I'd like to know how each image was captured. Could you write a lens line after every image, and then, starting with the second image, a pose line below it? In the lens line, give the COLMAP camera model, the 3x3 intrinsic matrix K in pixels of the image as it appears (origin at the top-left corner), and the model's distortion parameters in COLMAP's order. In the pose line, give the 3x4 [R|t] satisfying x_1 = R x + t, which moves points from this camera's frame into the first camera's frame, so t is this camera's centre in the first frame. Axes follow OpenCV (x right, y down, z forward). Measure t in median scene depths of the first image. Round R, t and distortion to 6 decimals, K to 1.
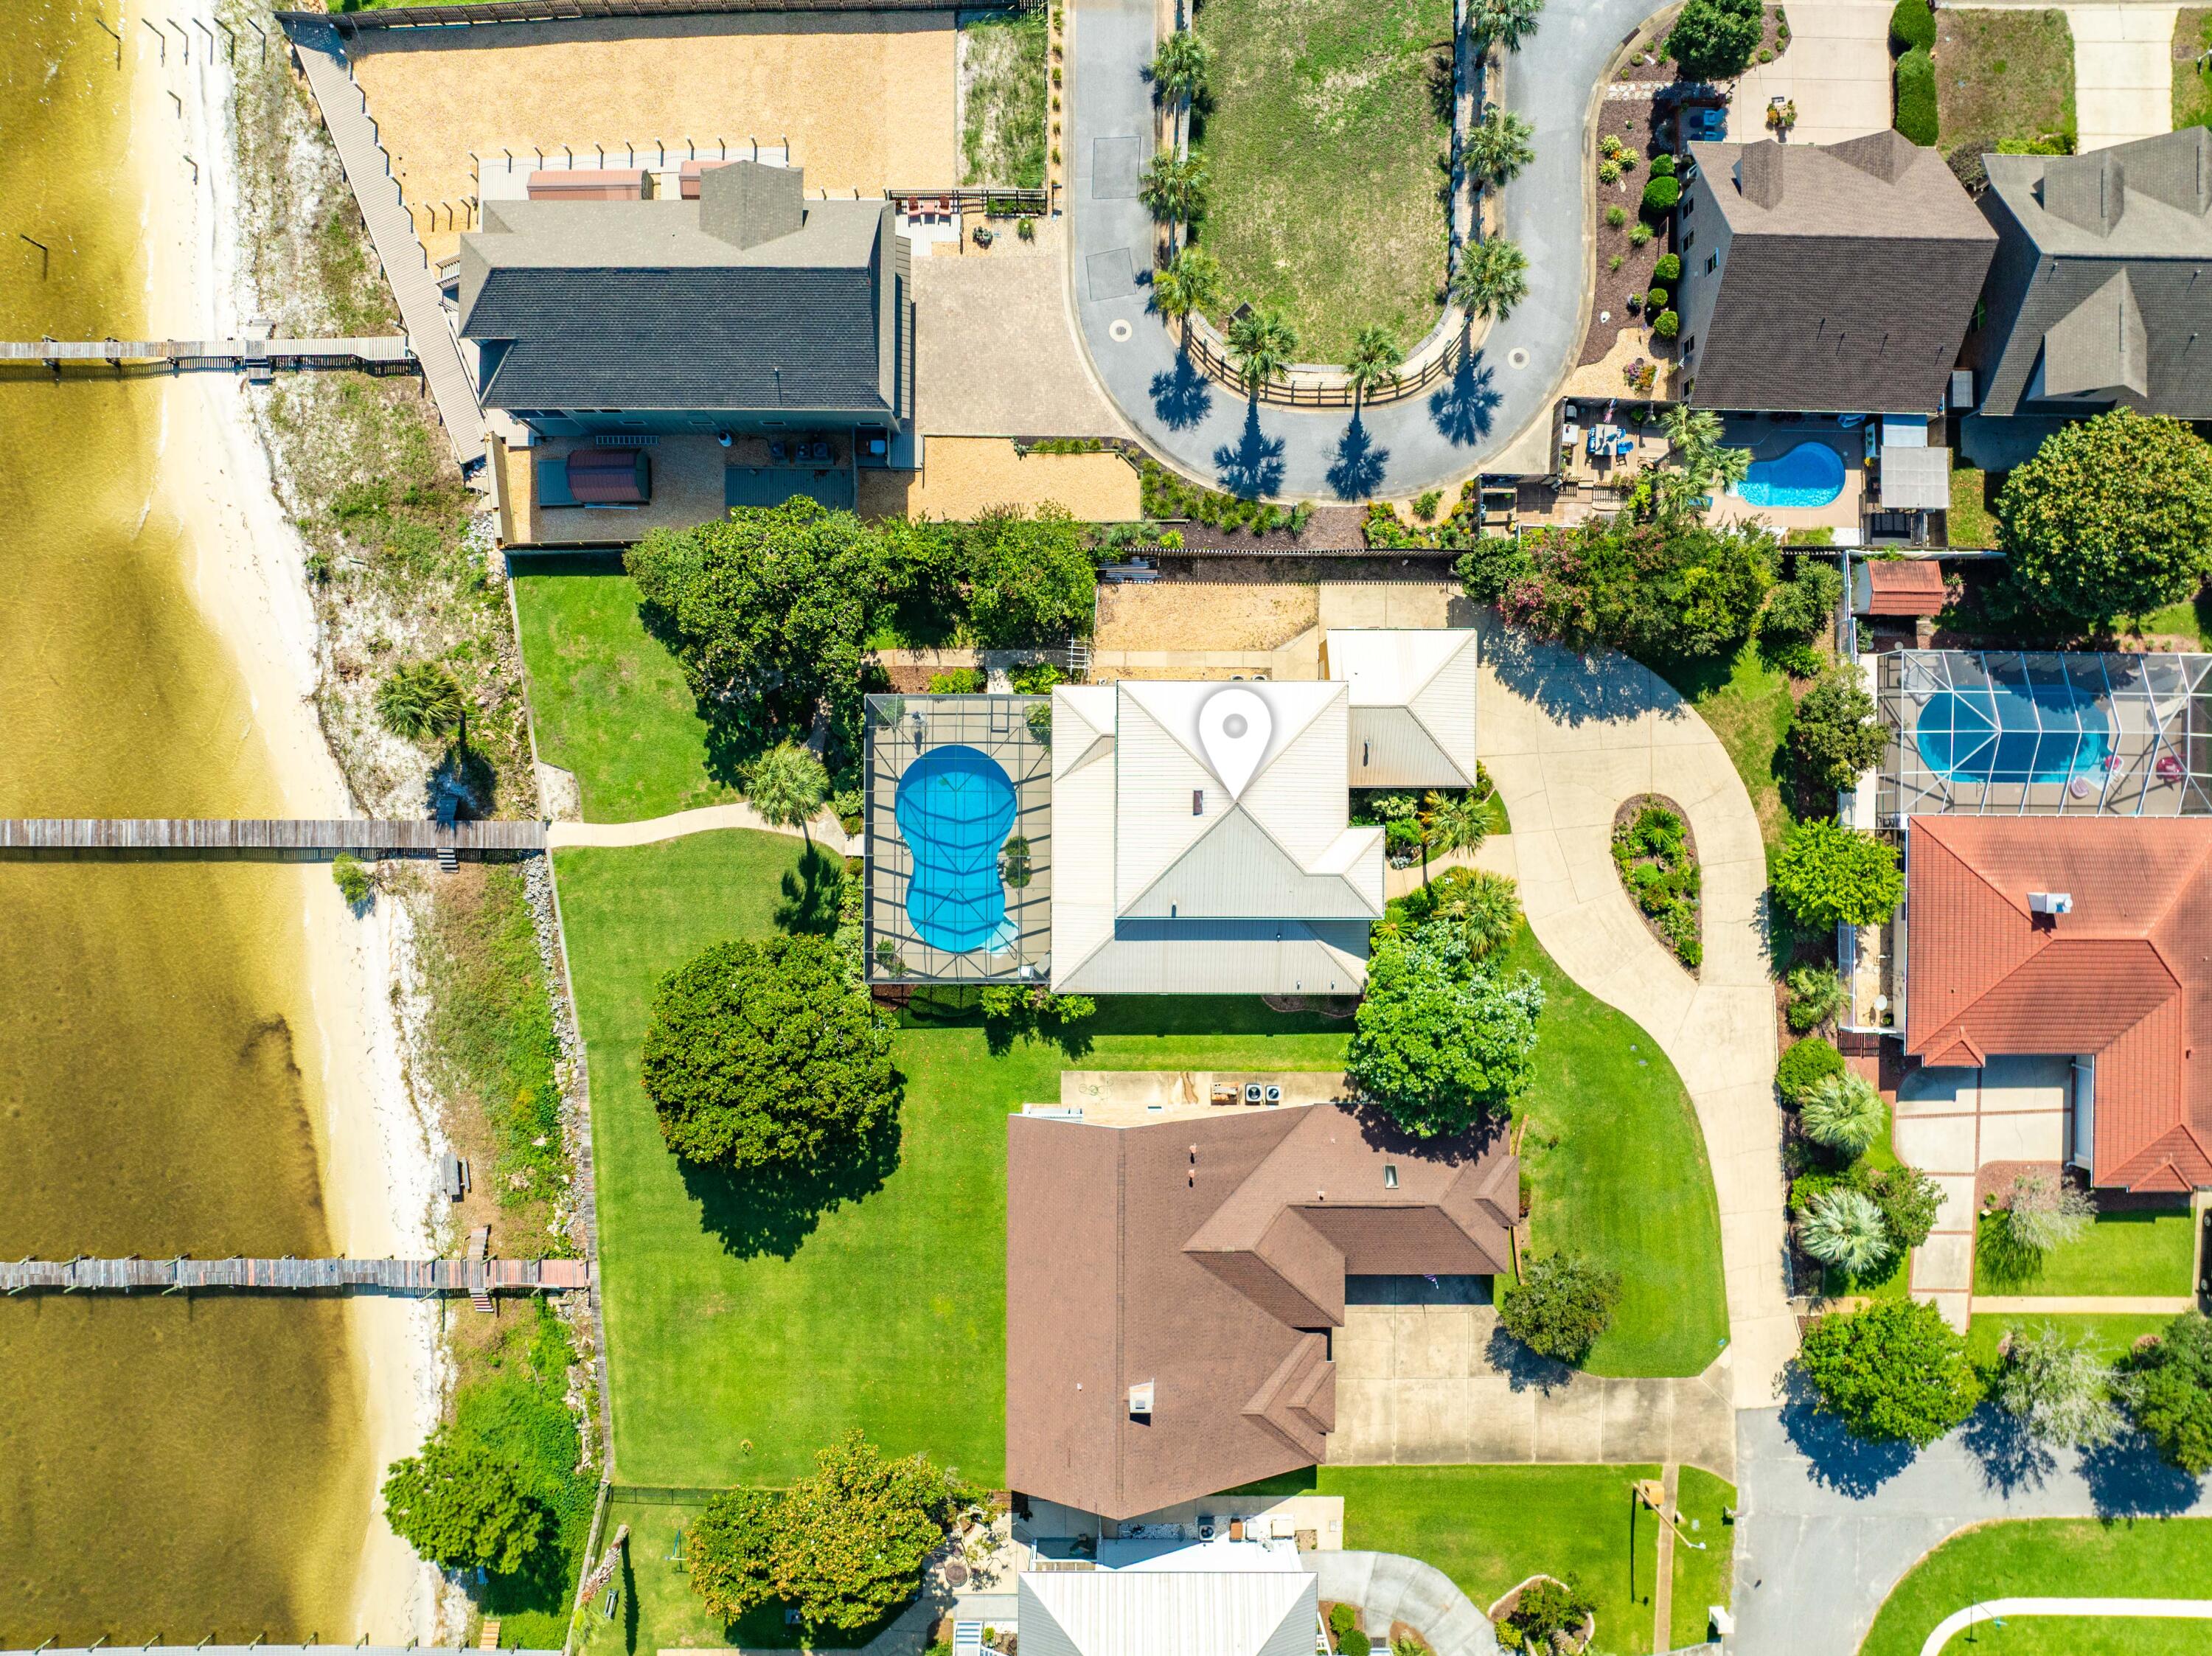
lens RADIAL K [[1641.7, 0, 1106.0], [0, 1641.7, 828.0], [0, 0, 1]] dist [-0.005580, -0.035760]
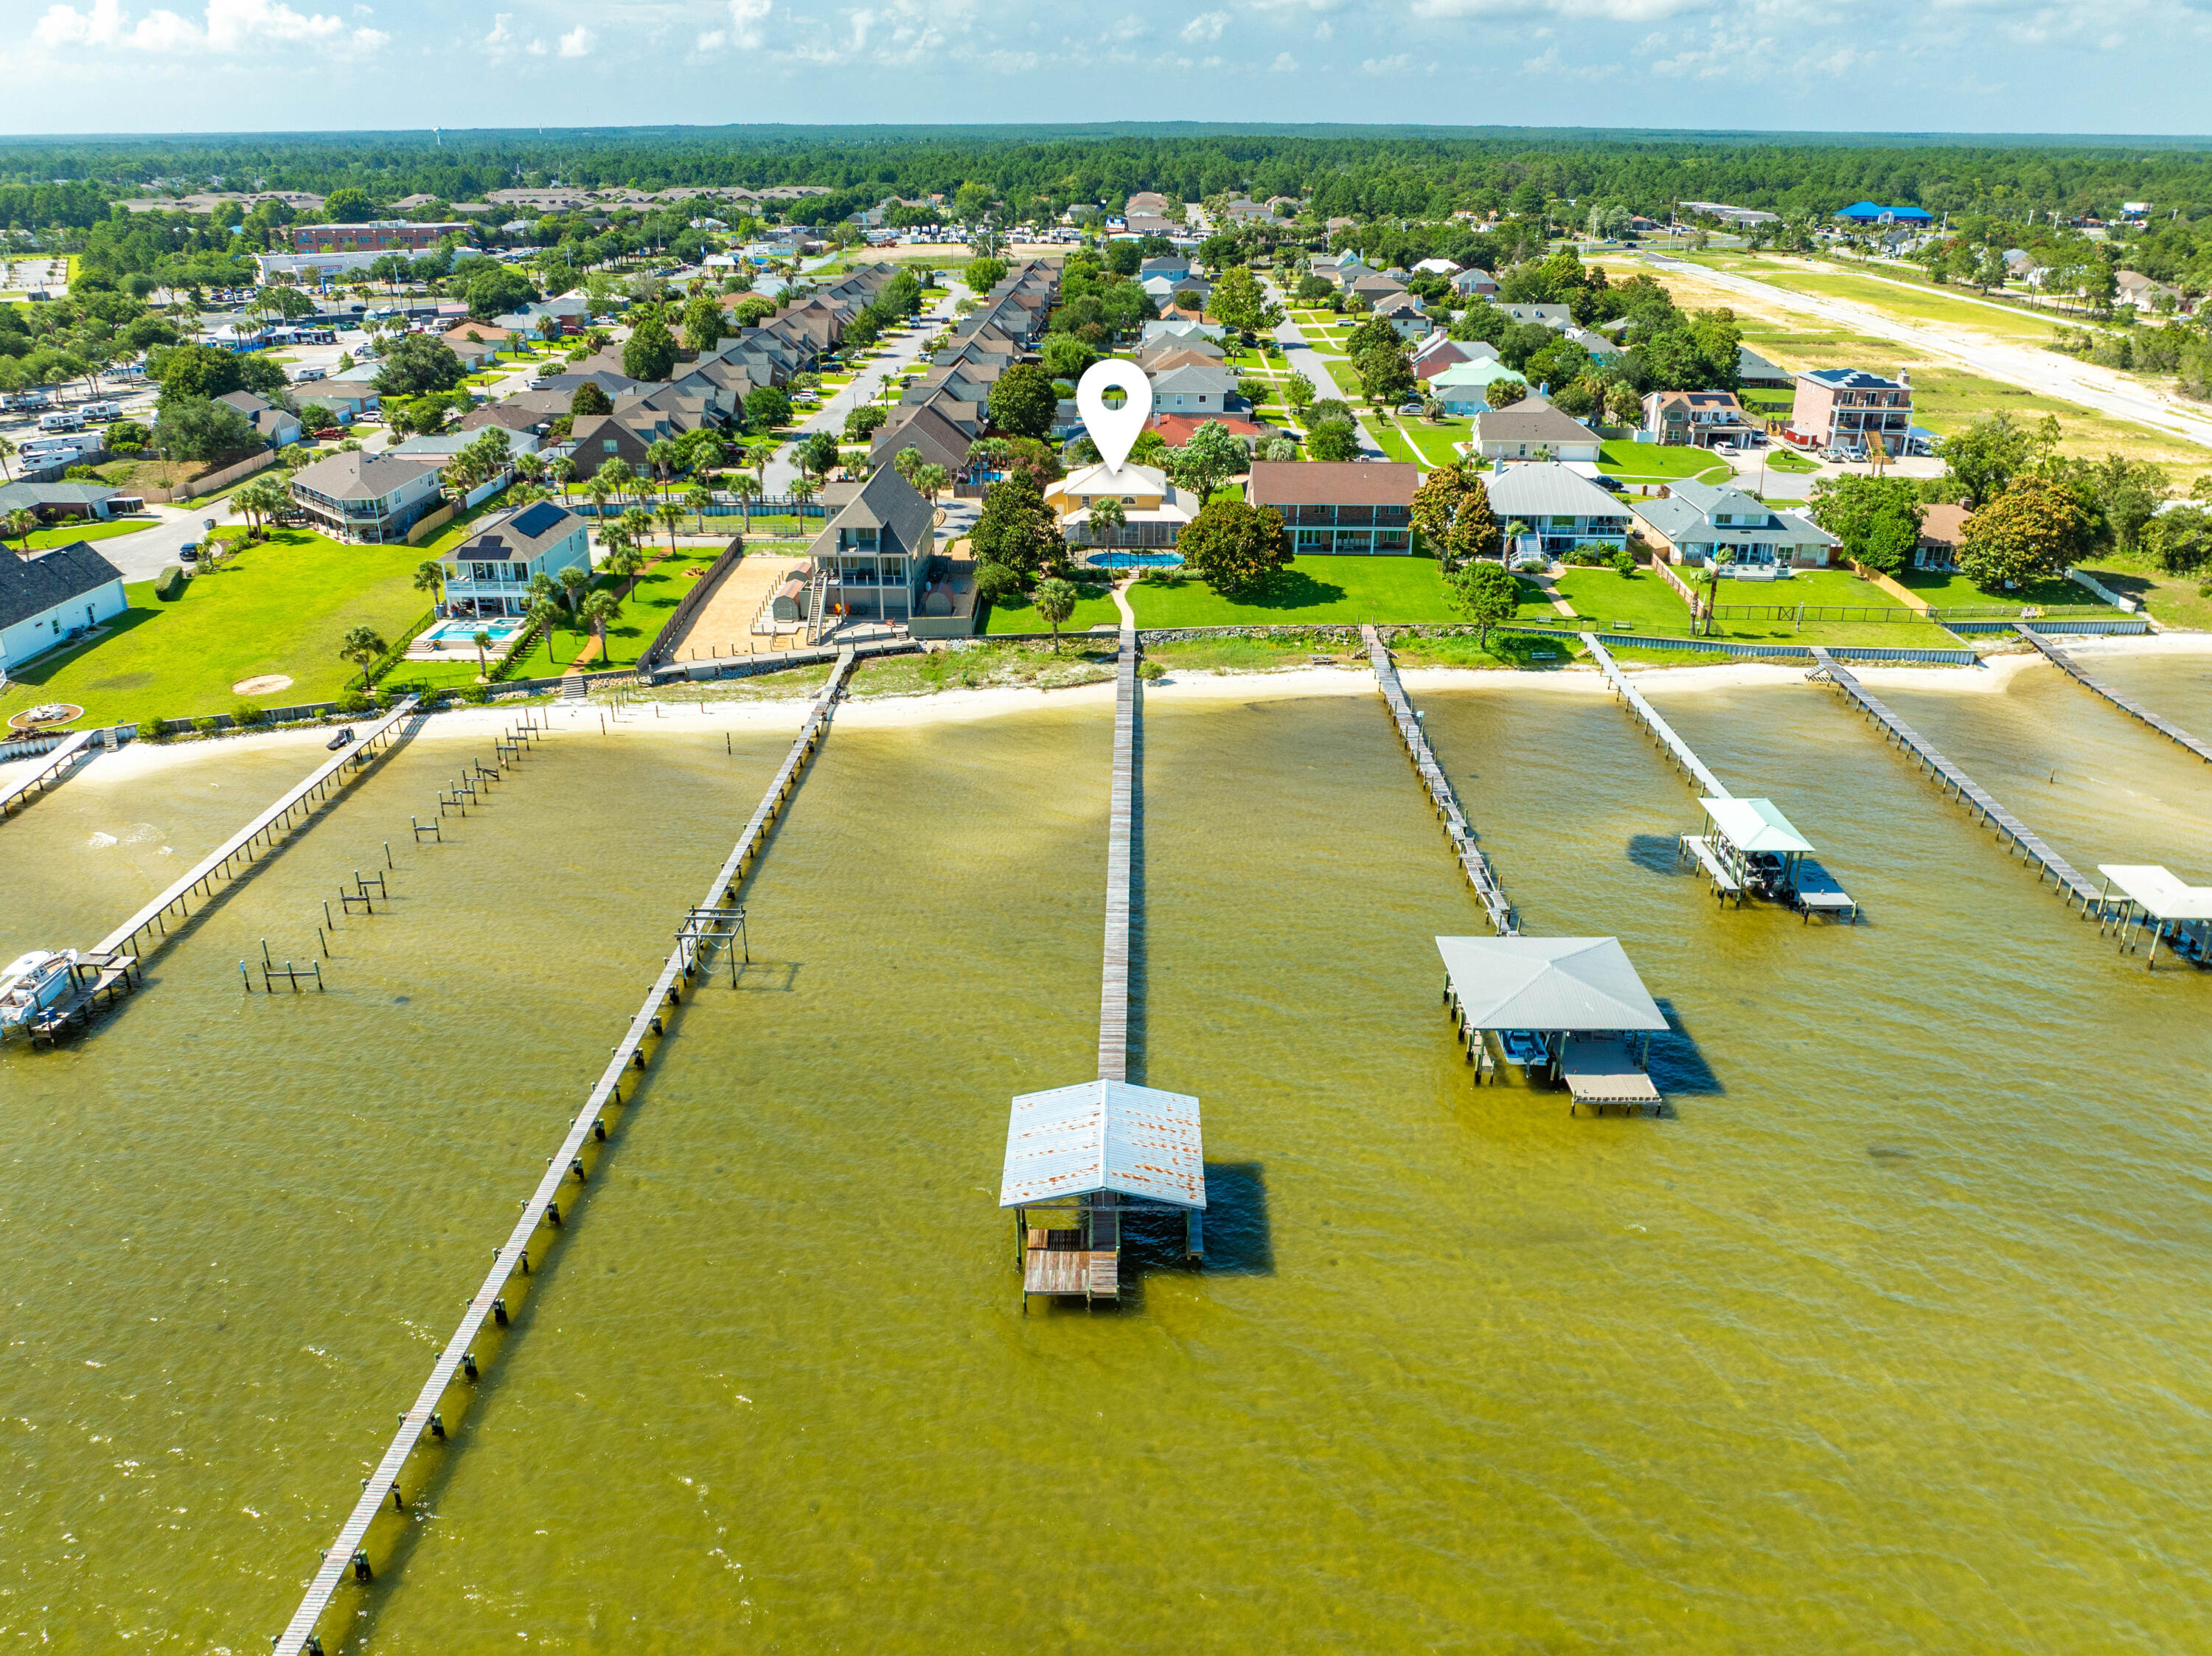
lens RADIAL K [[1641.7, 0, 1106.0], [0, 1641.7, 828.0], [0, 0, 1]] dist [-0.005580, -0.035760]
pose [[0.019309, -0.390279, 0.920494, -2.133010], [0.999798, 0.012603, -0.015629, 0.011503], [-0.005501, 0.920610, 0.390444, 0.496184]]
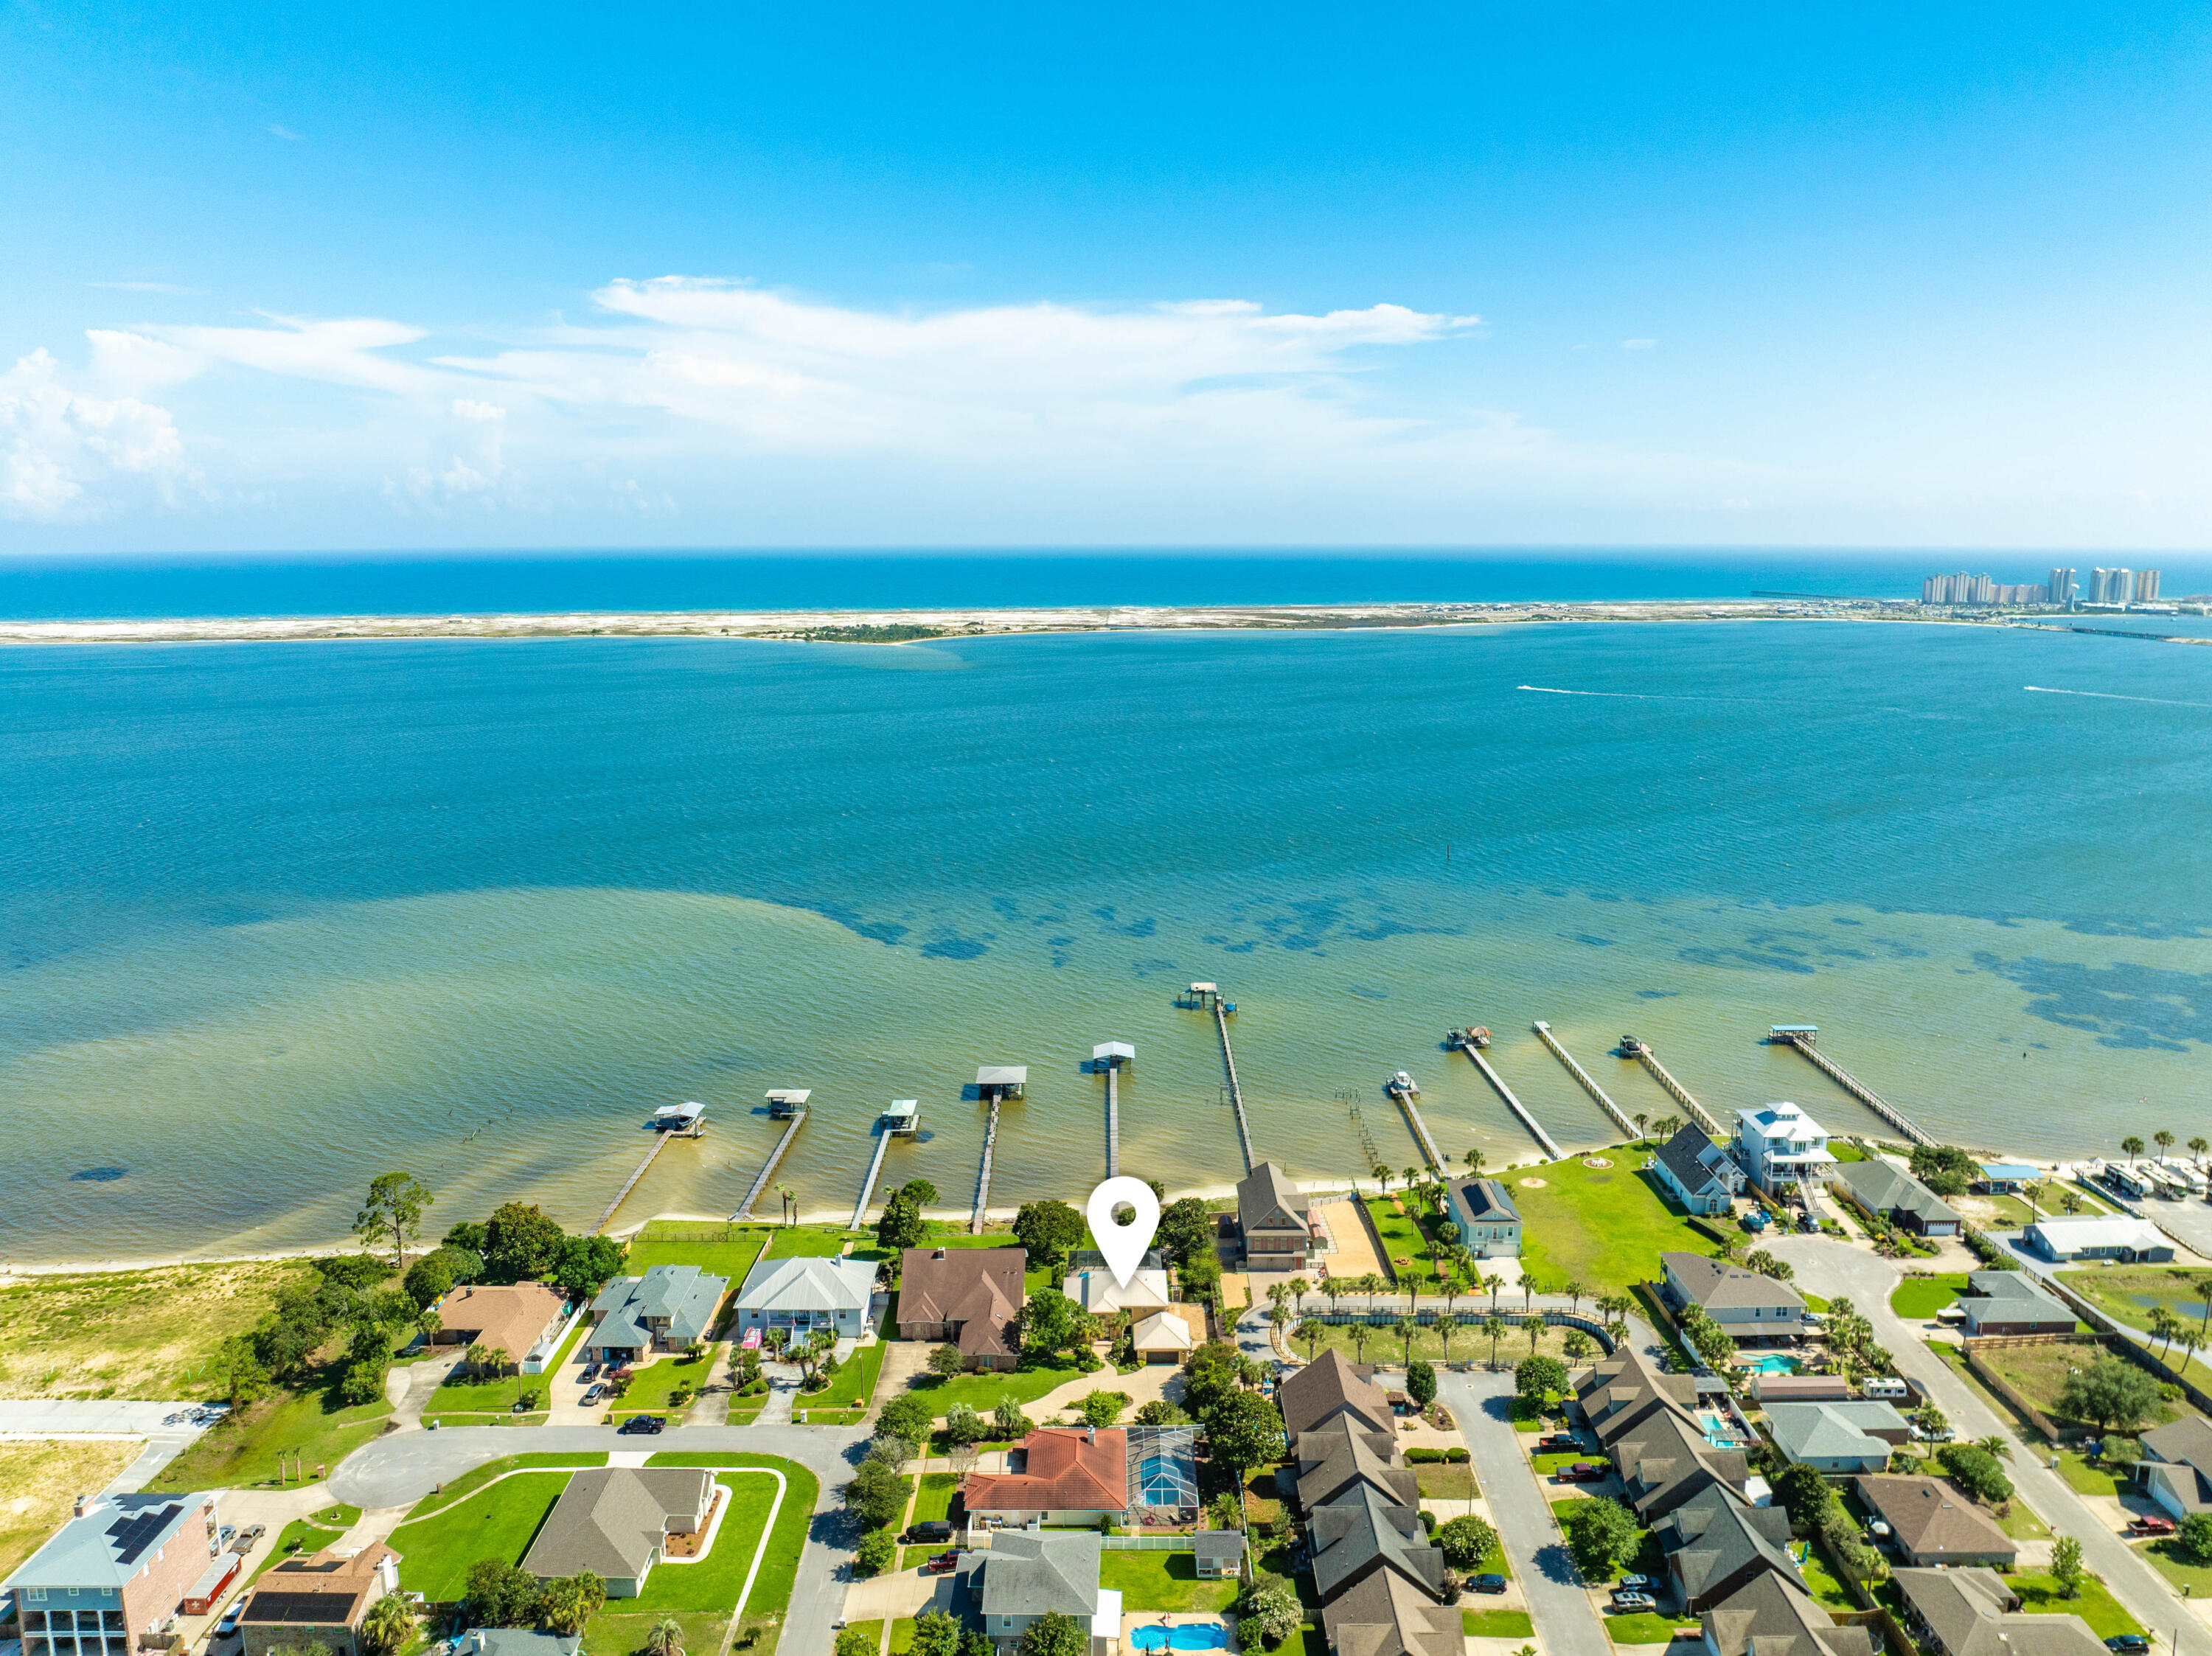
lens RADIAL K [[1642.0, 0, 1106.0], [0, 1642.0, 828.0], [0, 0, 1]] dist [0.003117, 0.004857]
pose [[0.001798, 0.185656, -0.982613, 2.683462], [-0.999959, 0.009071, -0.000116, 0.014742], [0.008891, 0.982573, 0.185664, -0.364043]]
